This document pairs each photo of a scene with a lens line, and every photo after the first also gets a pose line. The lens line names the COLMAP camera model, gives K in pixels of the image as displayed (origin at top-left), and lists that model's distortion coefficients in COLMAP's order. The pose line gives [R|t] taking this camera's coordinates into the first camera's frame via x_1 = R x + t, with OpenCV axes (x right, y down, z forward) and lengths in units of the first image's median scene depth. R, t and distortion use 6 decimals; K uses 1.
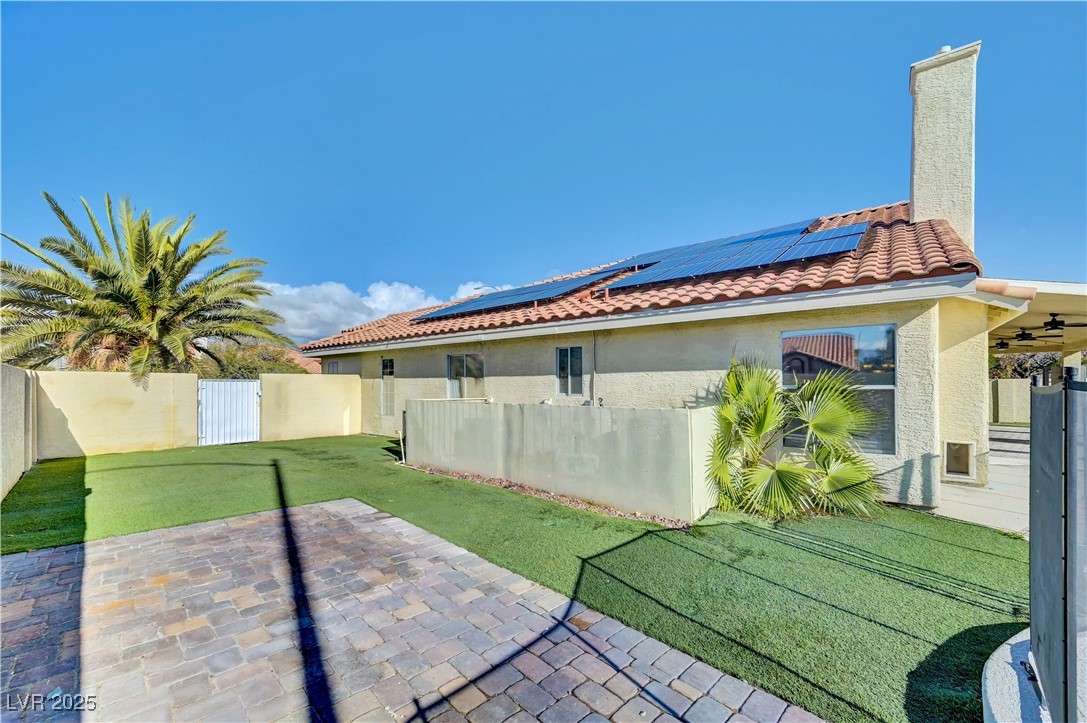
lens RADIAL K [[429.4, 0, 542.7], [0, 429.4, 381.0], [0, 0, 1]] dist [-0.001924, 0.000229]
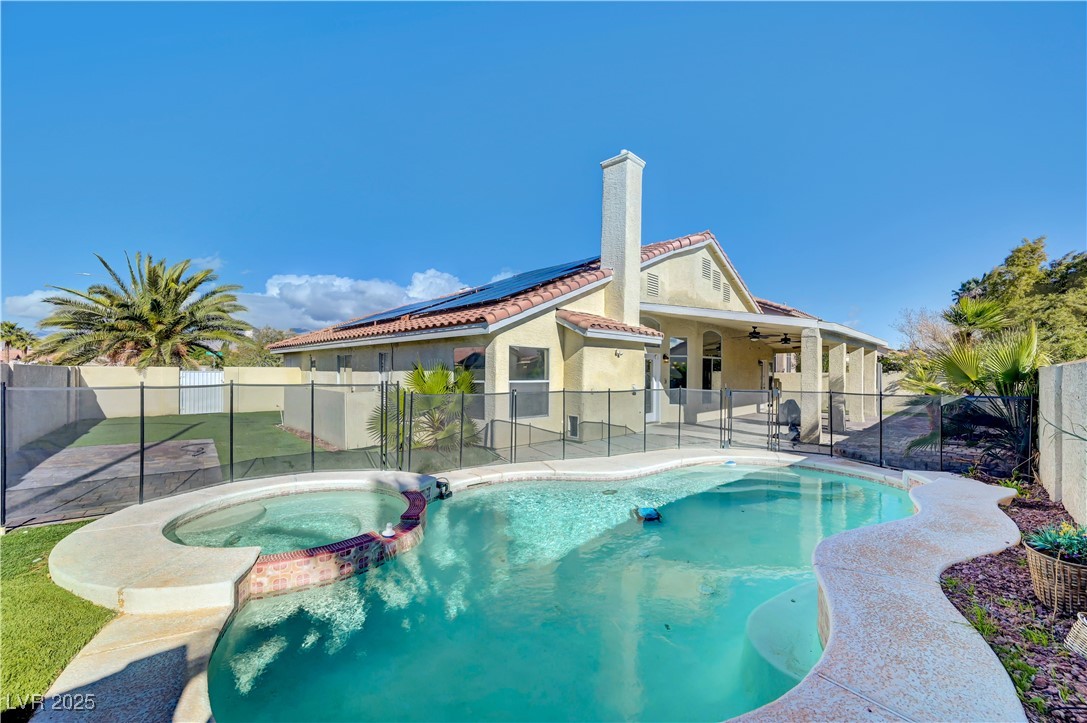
lens RADIAL K [[429.4, 0, 543.8], [0, 429.4, 363.2], [0, 0, 1]] dist [-0.001924, 0.000229]
pose [[0.994518, 0.003851, -0.104497, 0.645028], [-0.004785, 0.999951, -0.008684, -0.024722], [0.104458, 0.009136, 0.994487, -0.384454]]
